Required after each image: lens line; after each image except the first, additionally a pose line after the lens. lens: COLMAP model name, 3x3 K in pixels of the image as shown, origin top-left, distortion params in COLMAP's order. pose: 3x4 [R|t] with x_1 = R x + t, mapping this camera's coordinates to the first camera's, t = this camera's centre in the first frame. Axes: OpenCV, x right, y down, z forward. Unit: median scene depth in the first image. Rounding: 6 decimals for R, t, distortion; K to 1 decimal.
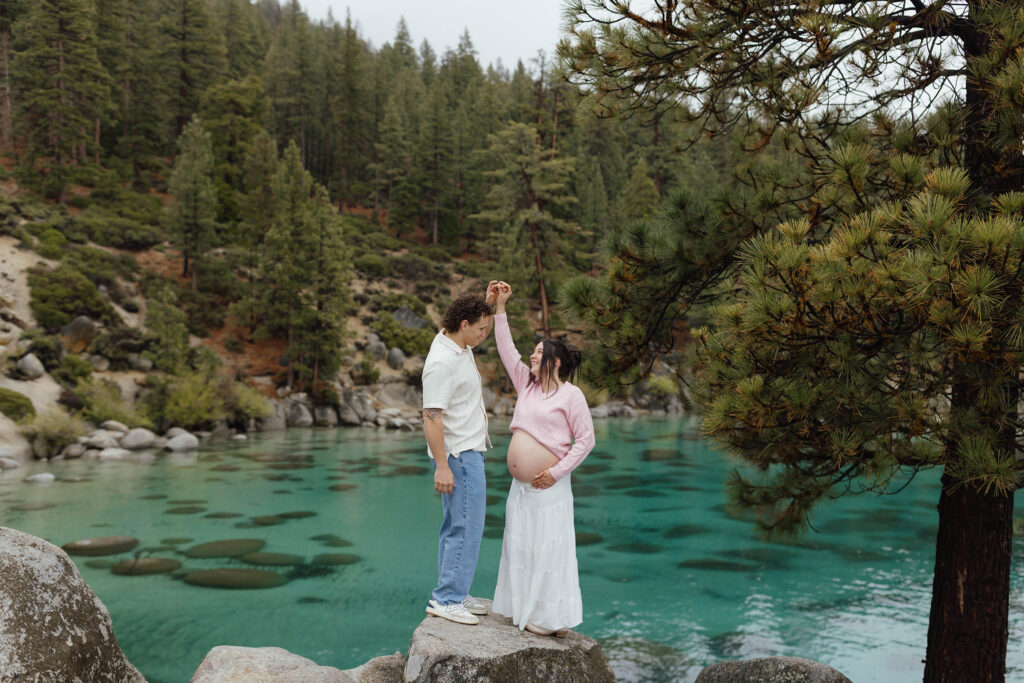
lens RADIAL K [[1019.8, 0, 568.2], [0, 1019.8, 337.7], [0, 0, 1]] dist [0.004245, 0.000000]
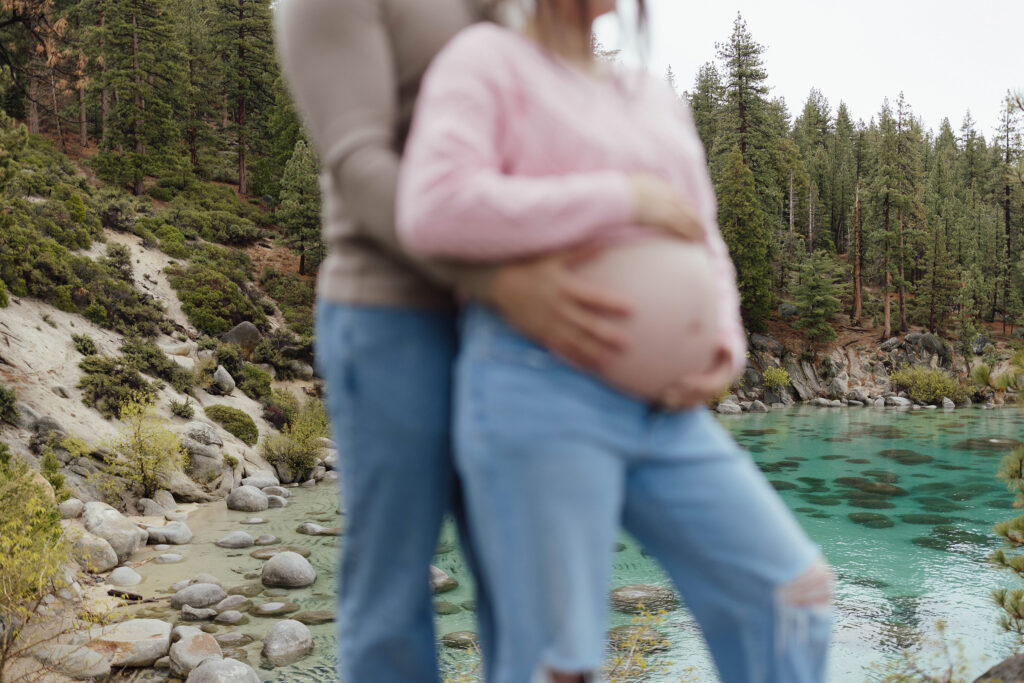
lens RADIAL K [[1019.8, 0, 526.7], [0, 1019.8, 346.0], [0, 0, 1]] dist [0.004245, 0.000000]
pose [[0.994410, -0.020006, 0.103672, -0.285601], [0.016728, 0.999335, 0.032388, -0.022081], [-0.104251, -0.030473, 0.994084, 0.050137]]
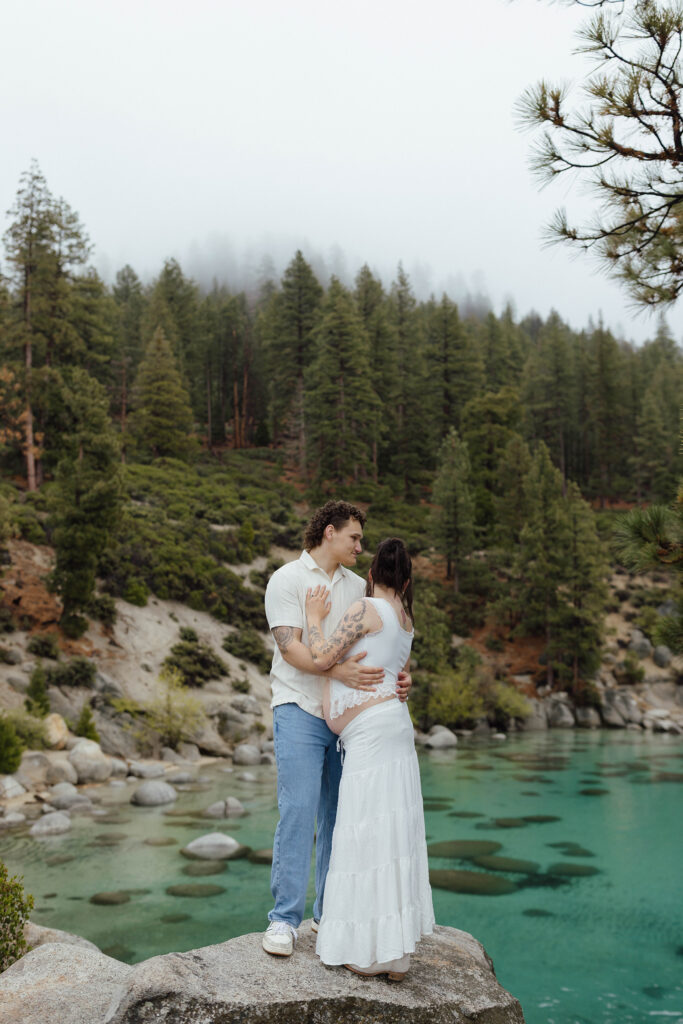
lens RADIAL K [[1019.8, 0, 351.5], [0, 1019.8, 495.0], [0, 0, 1]] dist [0.004245, 0.000000]
pose [[0.888379, -0.084036, -0.451353, 0.016501], [0.020061, 0.989271, -0.144705, 0.004086], [0.458671, 0.119498, 0.880534, 0.020390]]
